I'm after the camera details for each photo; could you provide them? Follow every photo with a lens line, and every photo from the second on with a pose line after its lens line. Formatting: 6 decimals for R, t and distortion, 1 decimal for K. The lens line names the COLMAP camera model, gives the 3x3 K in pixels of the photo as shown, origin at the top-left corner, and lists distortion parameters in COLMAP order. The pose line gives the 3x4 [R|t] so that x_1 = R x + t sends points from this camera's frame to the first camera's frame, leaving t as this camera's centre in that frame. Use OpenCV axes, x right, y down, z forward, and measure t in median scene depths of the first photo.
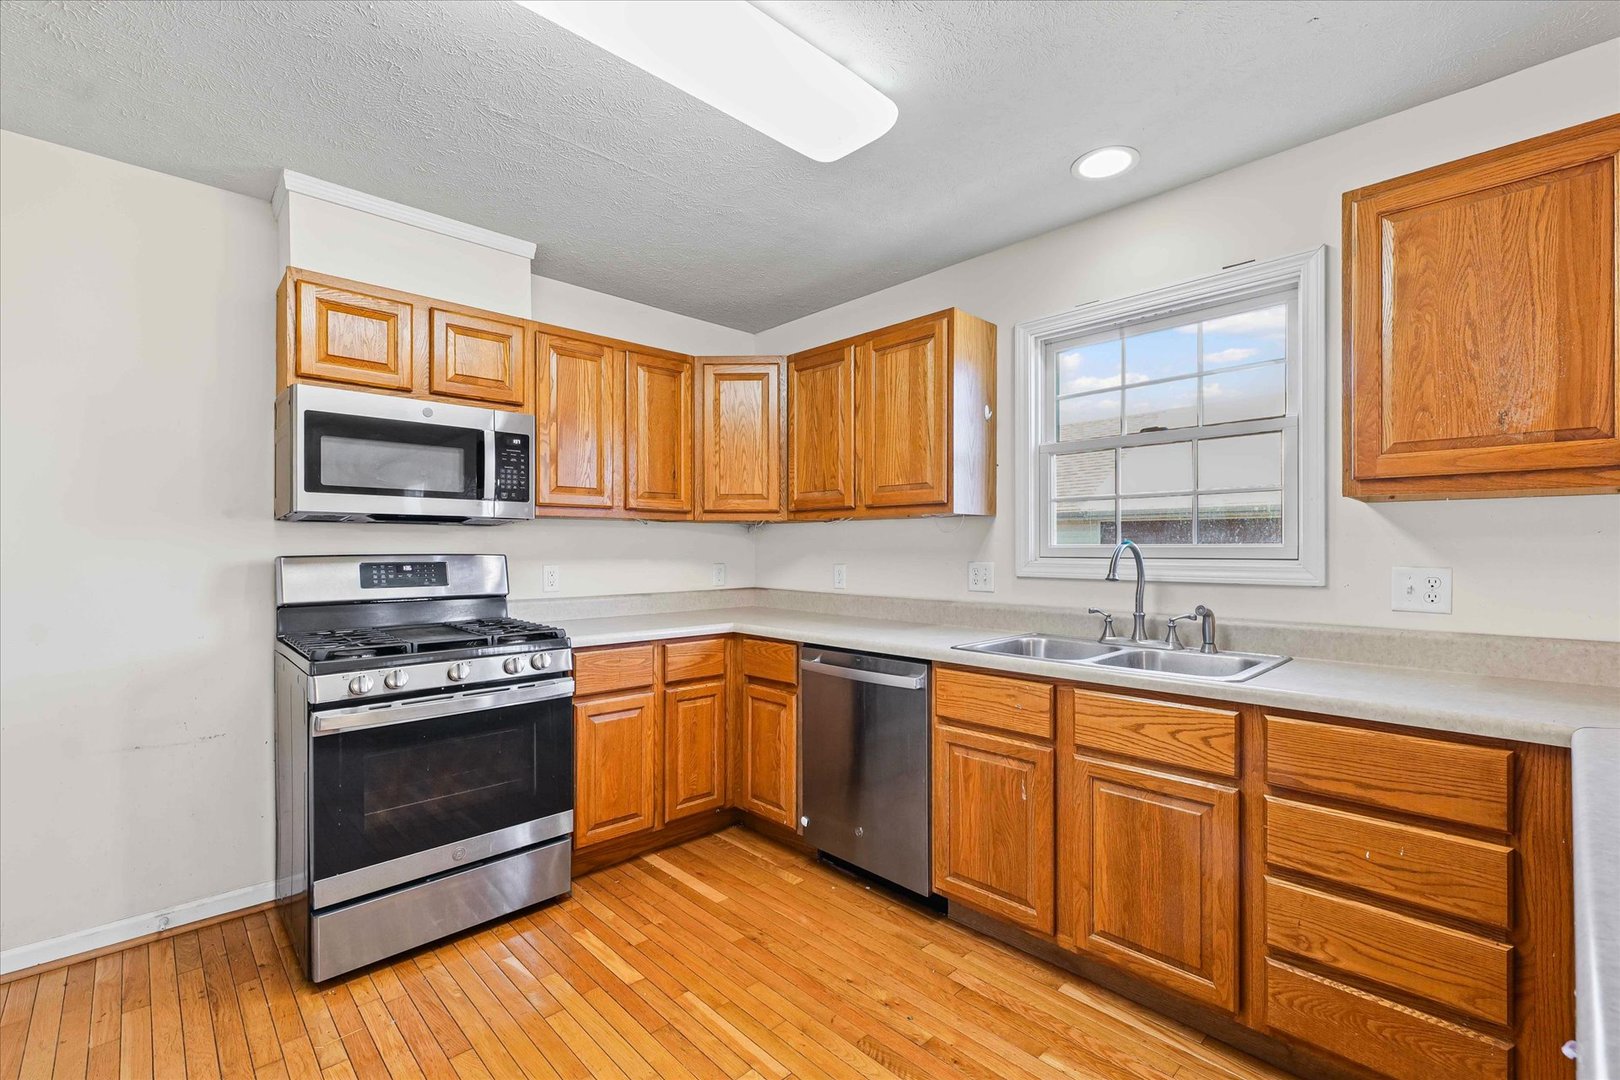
lens RADIAL K [[702.4, 0, 810.3], [0, 702.4, 554.4], [0, 0, 1]] dist [-0.002447, -0.000629]
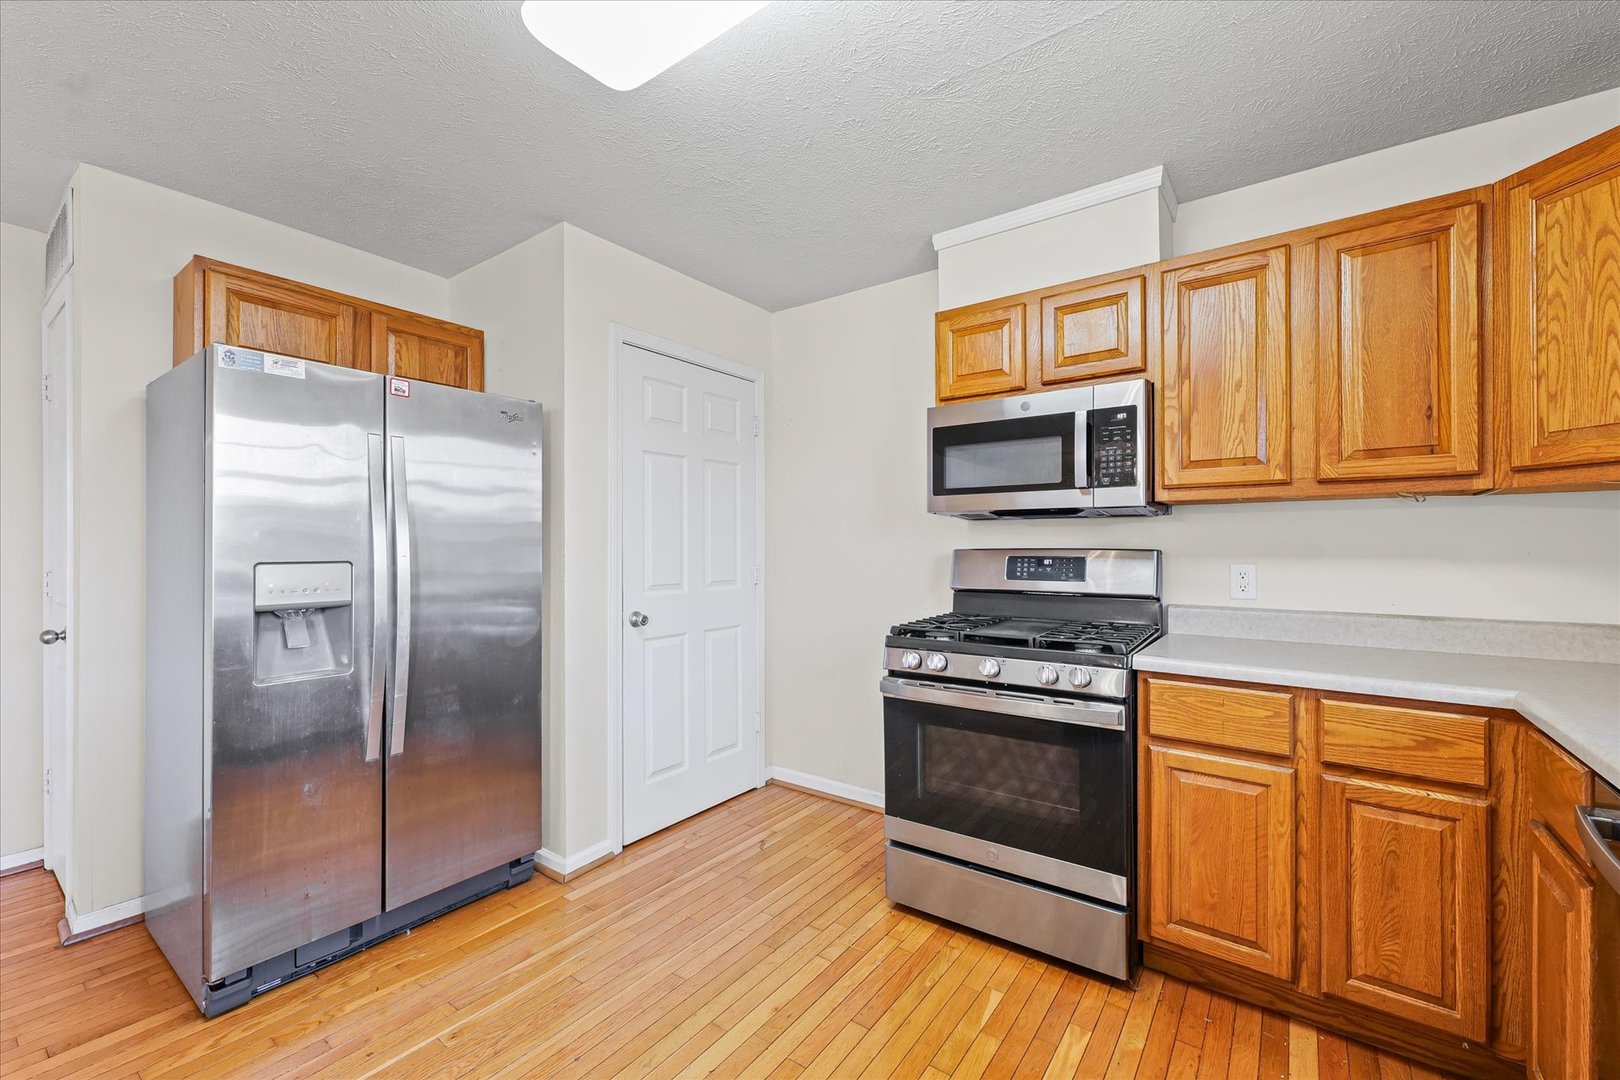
lens RADIAL K [[666.0, 0, 806.1], [0, 666.0, 543.6], [0, 0, 1]] dist [0.000242, 0.000158]
pose [[0.166842, -0.000638, -0.985983, 0.307336], [-0.005316, 0.999985, -0.001547, -0.003515], [0.985969, 0.005500, 0.166836, 0.488561]]
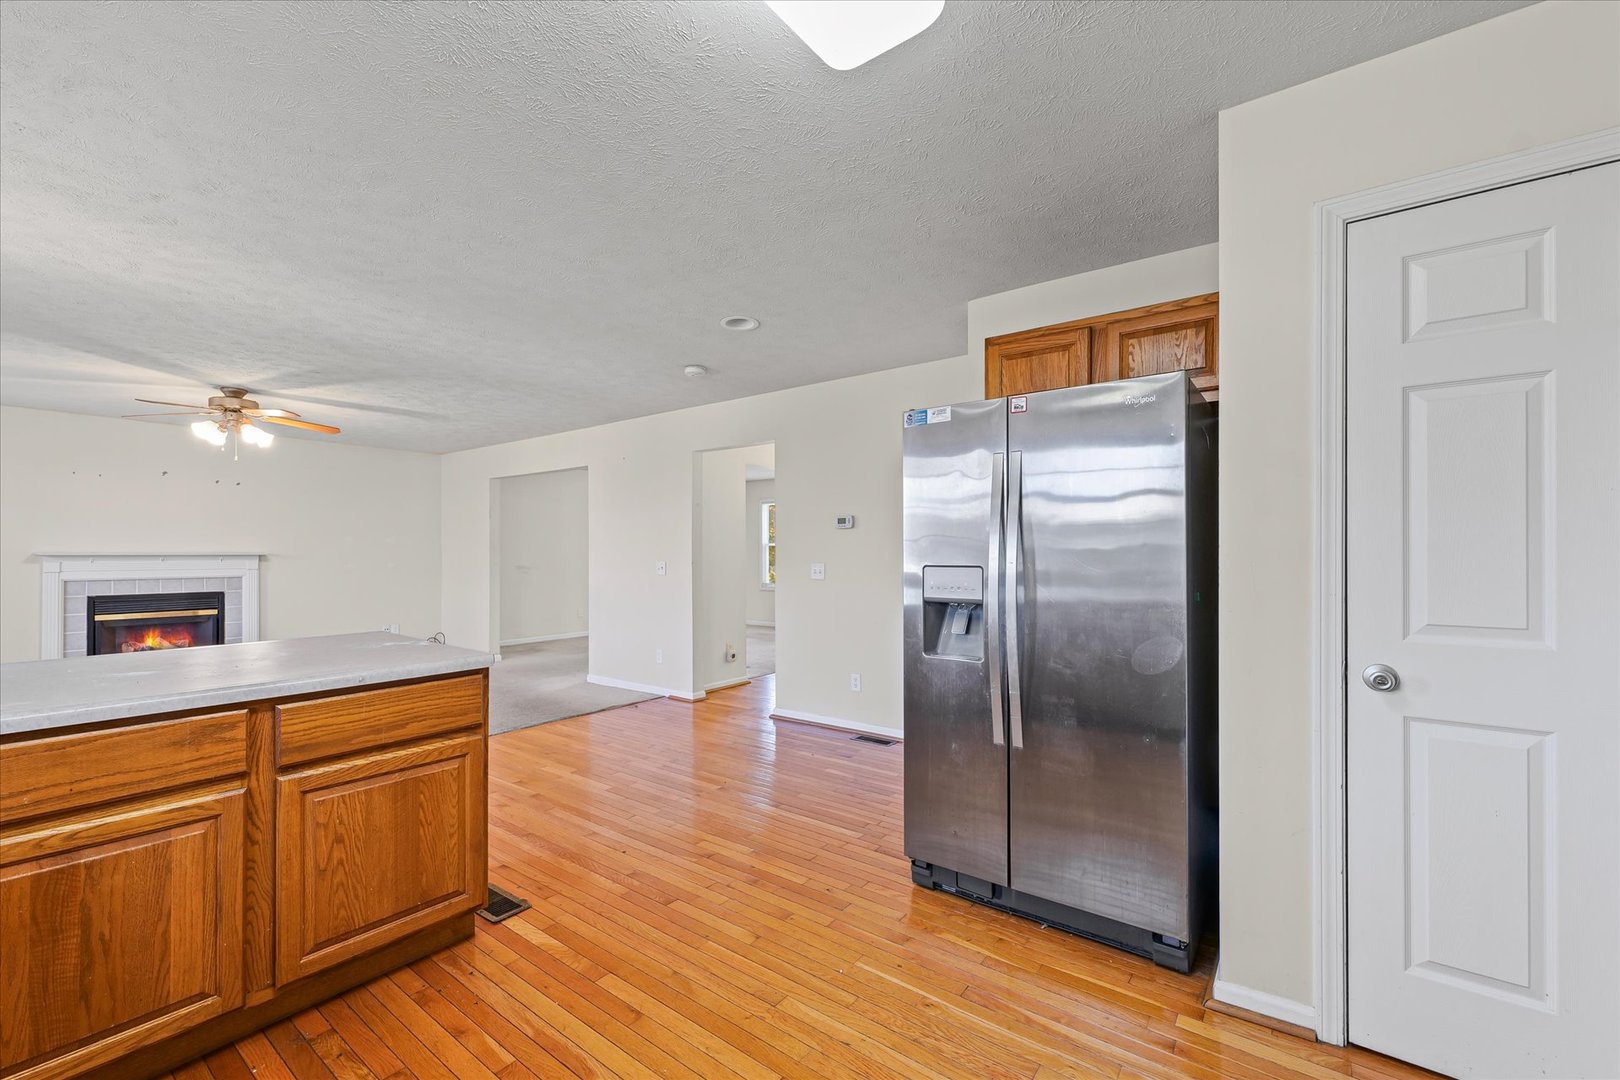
lens RADIAL K [[666.0, 0, 812.3], [0, 666.0, 554.9], [0, 0, 1]] dist [0.000242, 0.000158]
pose [[-0.987074, 0.001051, -0.160261, -0.144065], [-0.000156, 0.999972, 0.007521, -0.003504], [0.160264, 0.007449, -0.987046, 0.920615]]
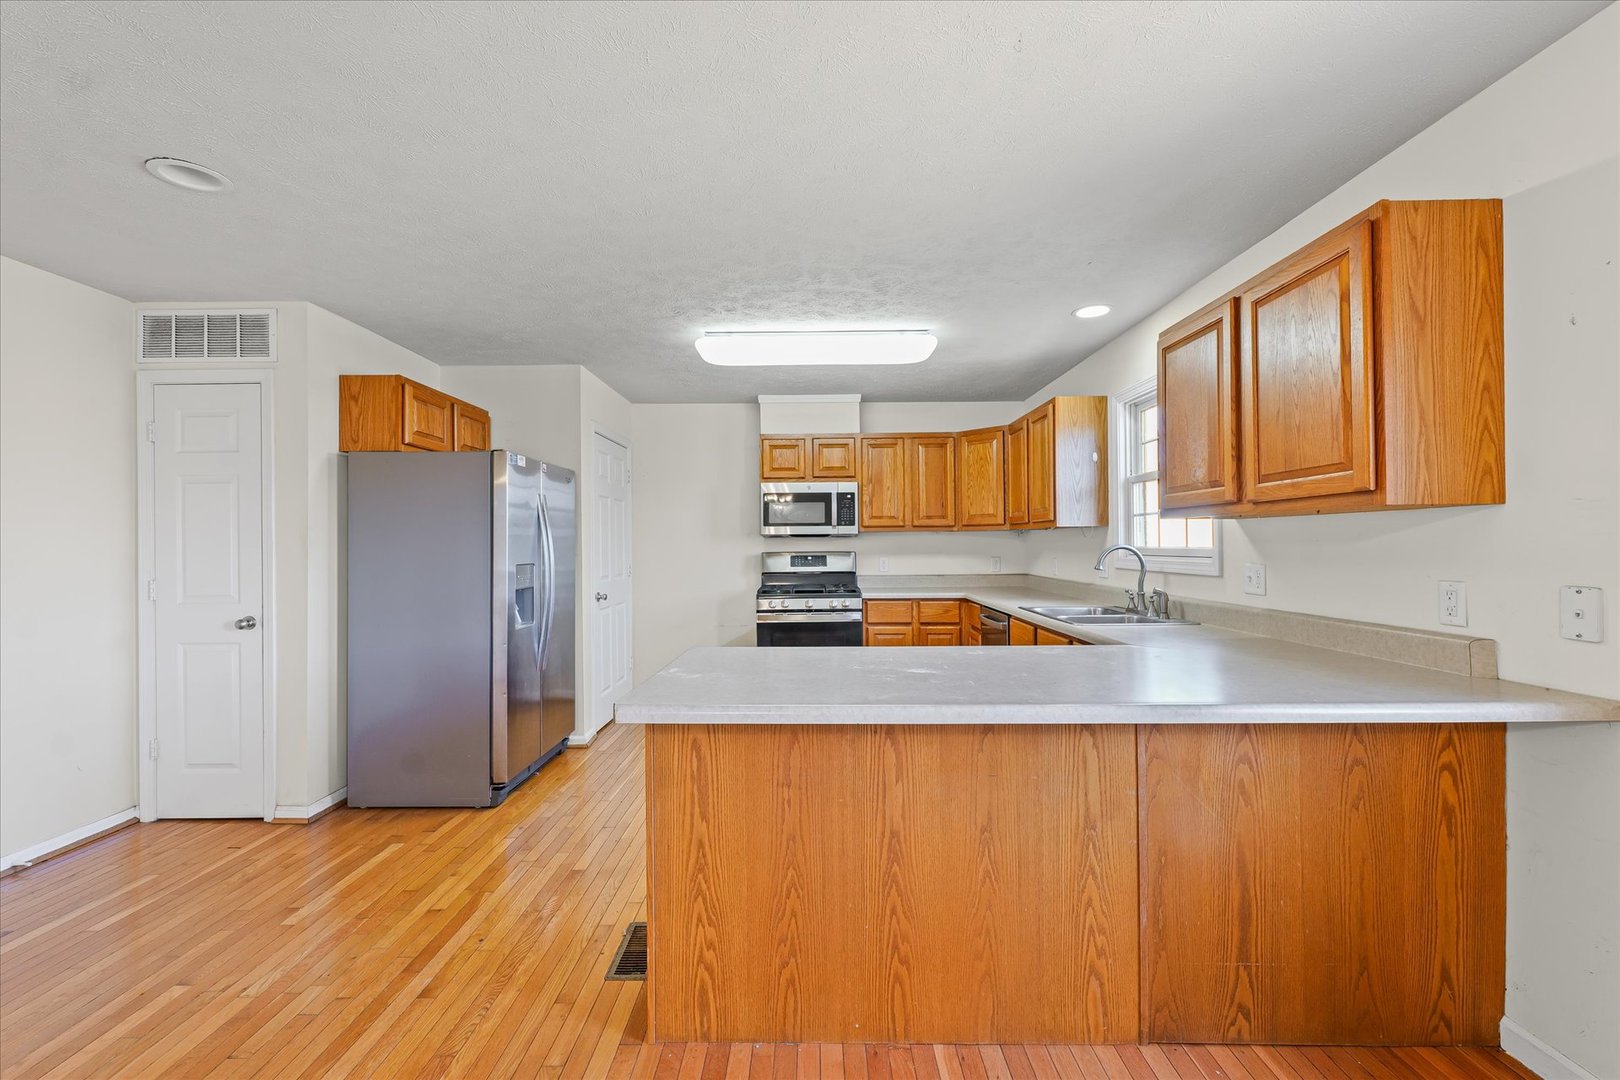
lens RADIAL K [[666.0, 0, 808.2], [0, 666.0, 538.0], [0, 0, 1]] dist [0.000242, 0.000158]
pose [[0.711854, -0.011353, -0.702236, 0.844988], [0.002751, 0.999907, -0.013376, -0.013980], [0.702322, 0.007589, 0.711819, -0.451250]]
